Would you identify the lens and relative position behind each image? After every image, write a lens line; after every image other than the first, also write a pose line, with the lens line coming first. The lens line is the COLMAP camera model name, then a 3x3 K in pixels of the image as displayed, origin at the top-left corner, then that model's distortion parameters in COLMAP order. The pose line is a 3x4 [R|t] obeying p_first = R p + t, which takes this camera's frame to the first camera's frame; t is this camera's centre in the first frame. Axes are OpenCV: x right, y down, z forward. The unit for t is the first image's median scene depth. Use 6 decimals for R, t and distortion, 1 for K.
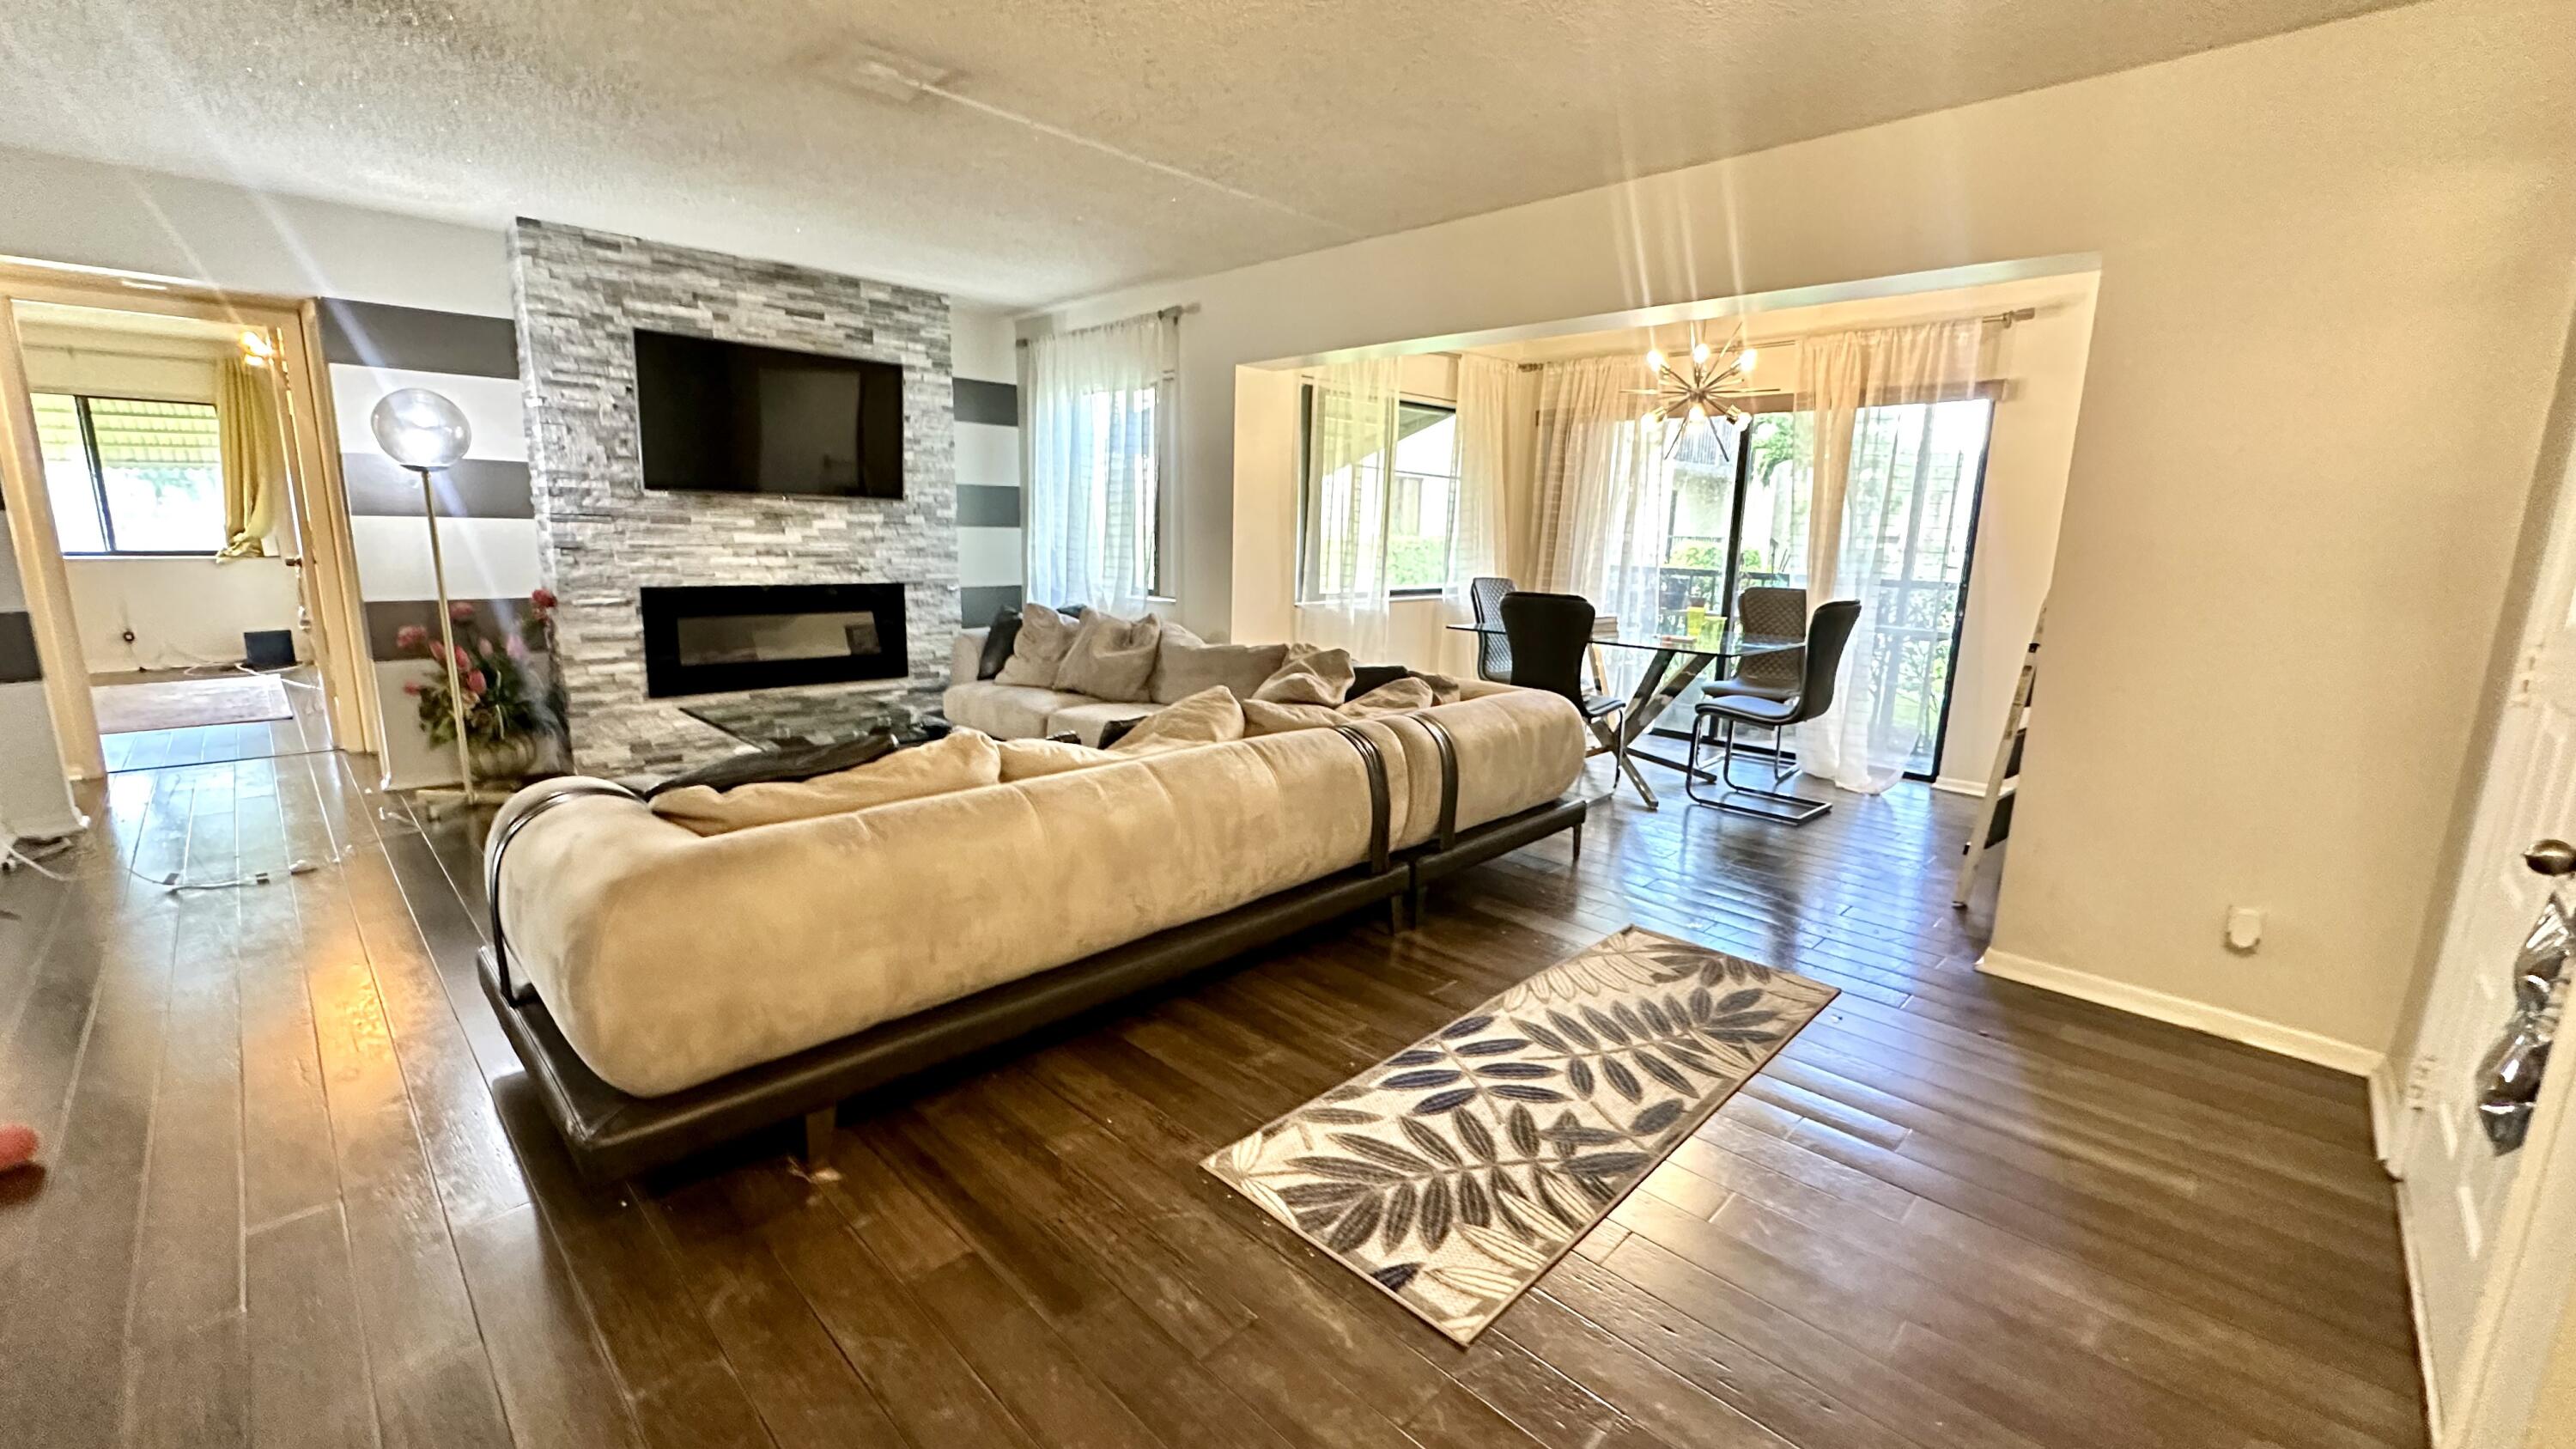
lens RADIAL K [[1031.6, 0, 1289.5], [0, 1031.6, 722.6], [0, 0, 1]] dist [-0.002686, 0.000812]
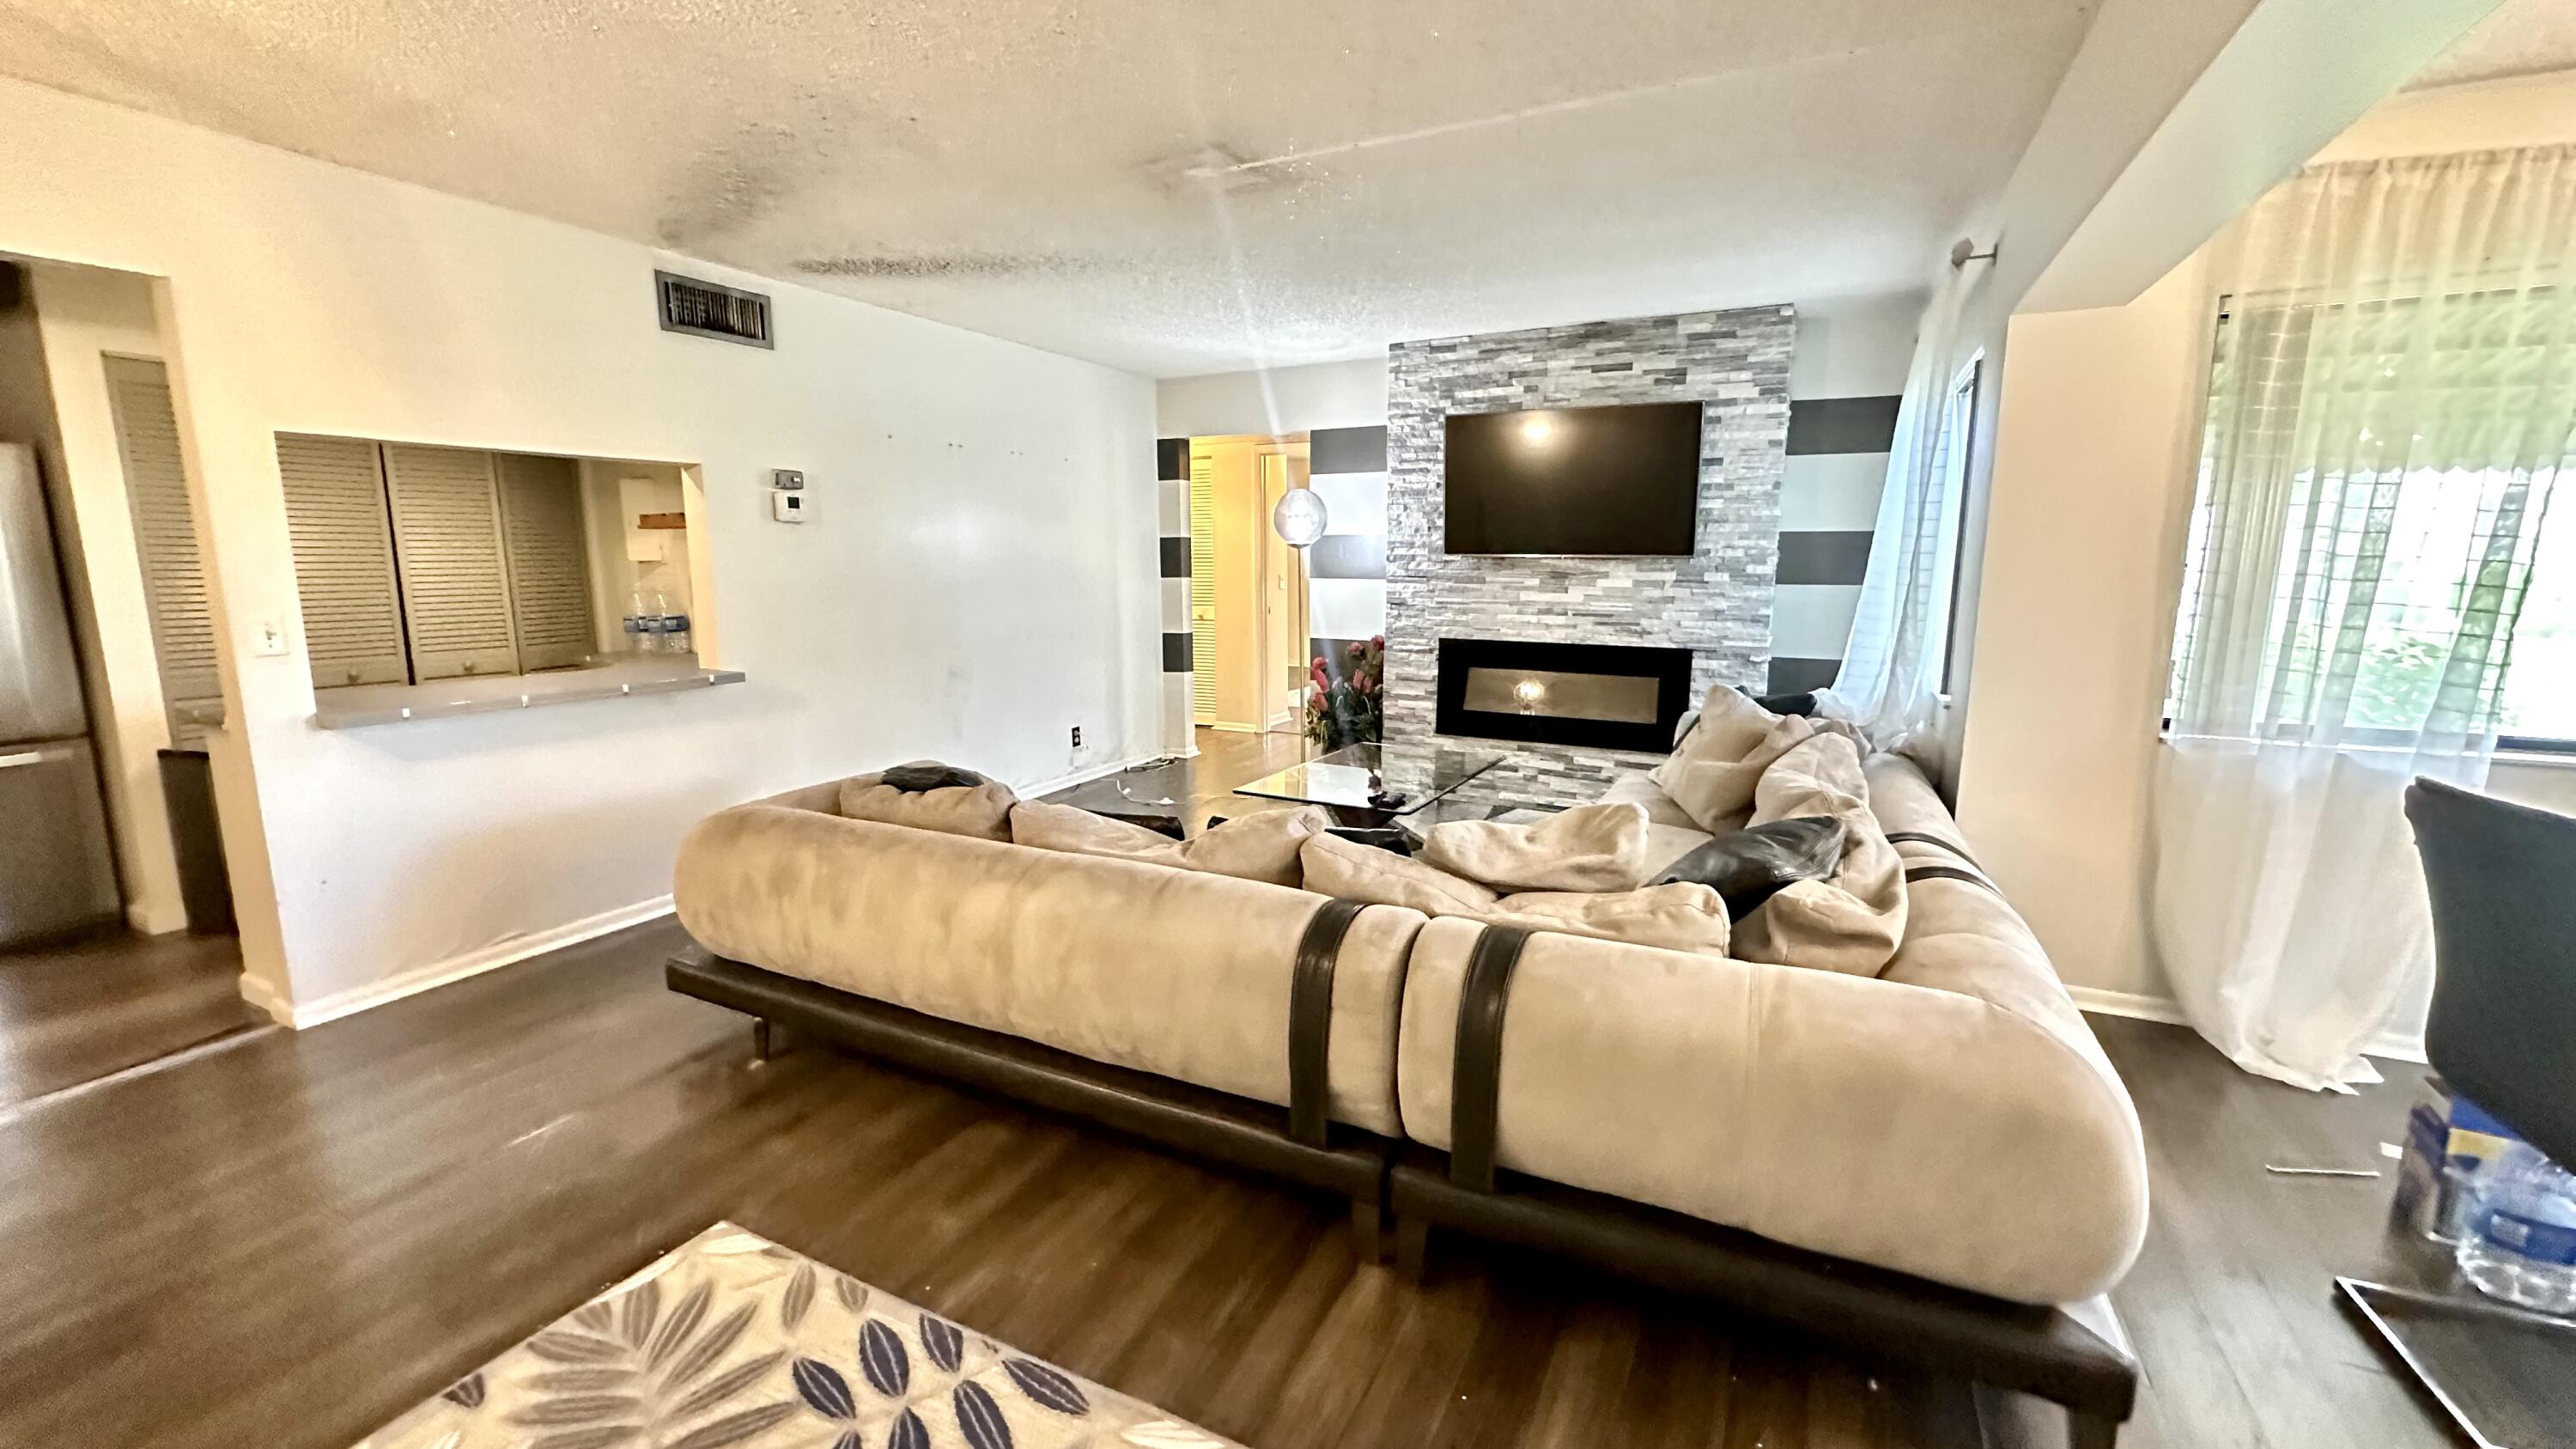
lens RADIAL K [[1031.6, 0, 1284.7], [0, 1031.6, 720.0], [0, 0, 1]] dist [-0.002686, 0.000812]
pose [[0.301581, 0.128063, -0.944801, 0.422651], [-0.171438, 0.982071, 0.078392, -0.102335], [0.937901, 0.138334, 0.318129, 0.483506]]
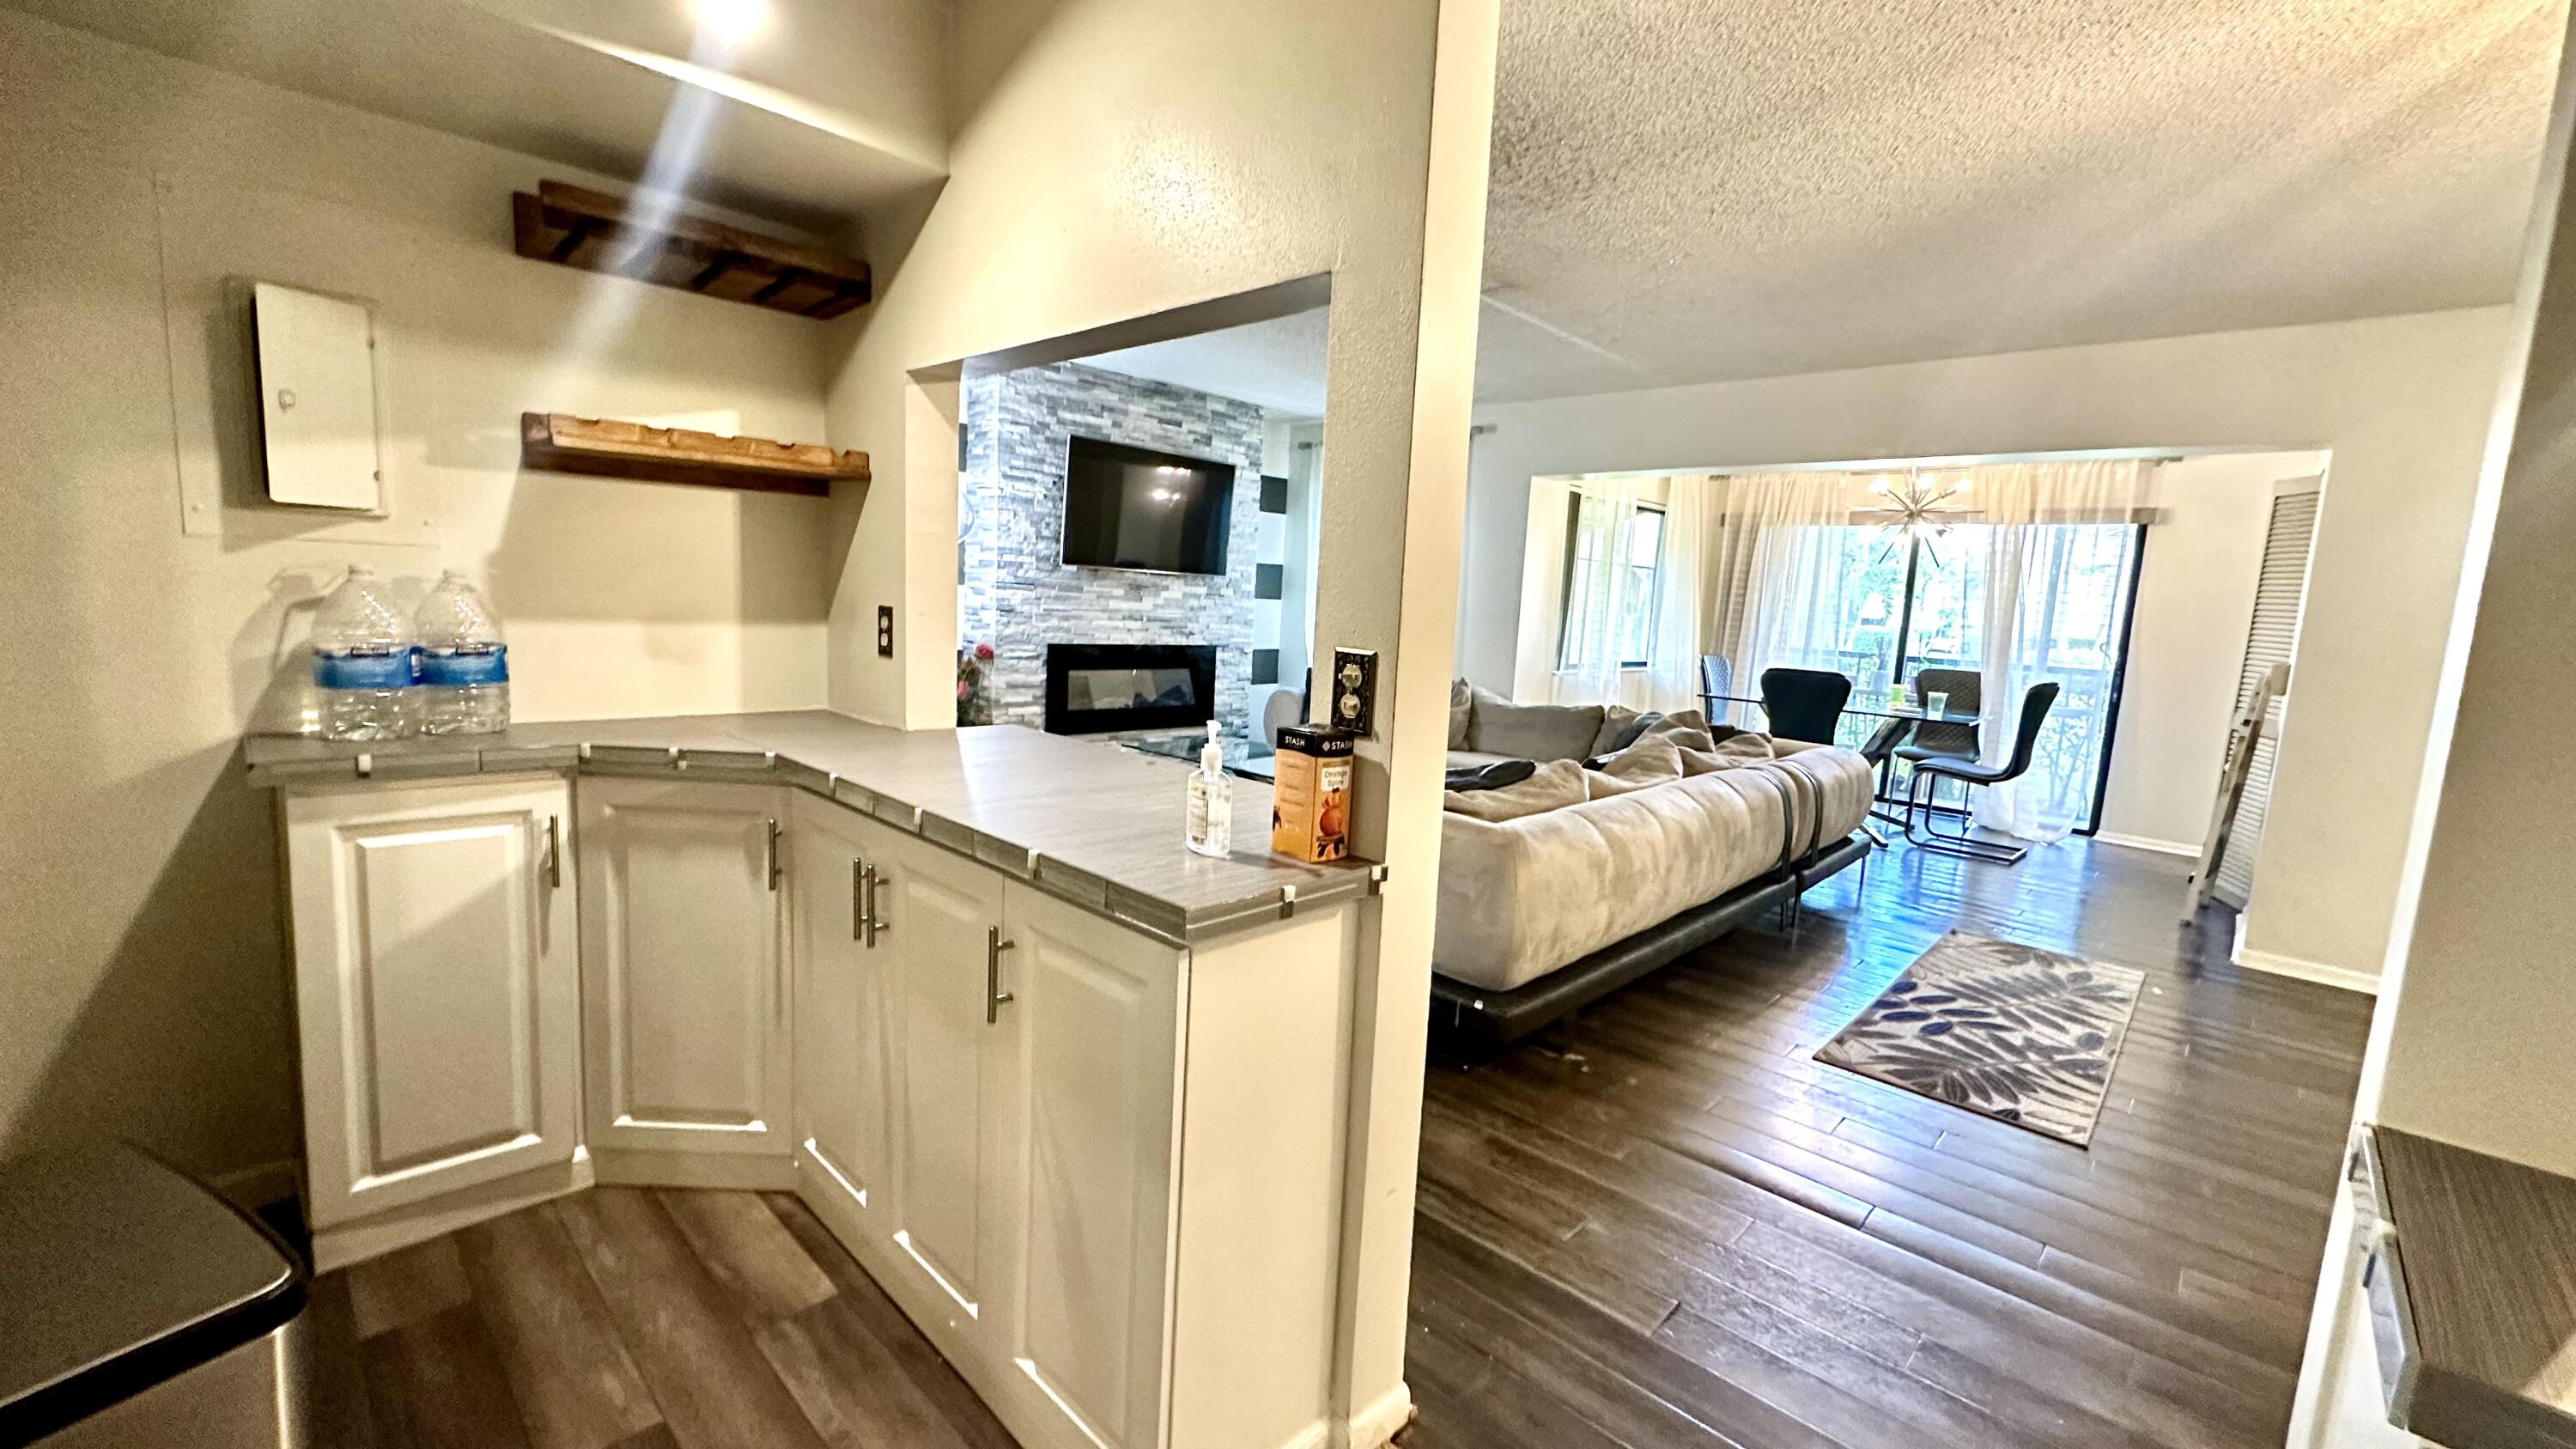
lens RADIAL K [[1031.6, 0, 1290.2], [0, 1031.6, 722.4], [0, 0, 1]] dist [-0.002686, 0.000812]
pose [[0.999455, 0.026626, 0.019498, -0.369679], [-0.025326, 0.997620, -0.064138, 0.029831], [-0.021160, 0.063609, 0.997751, -0.198634]]
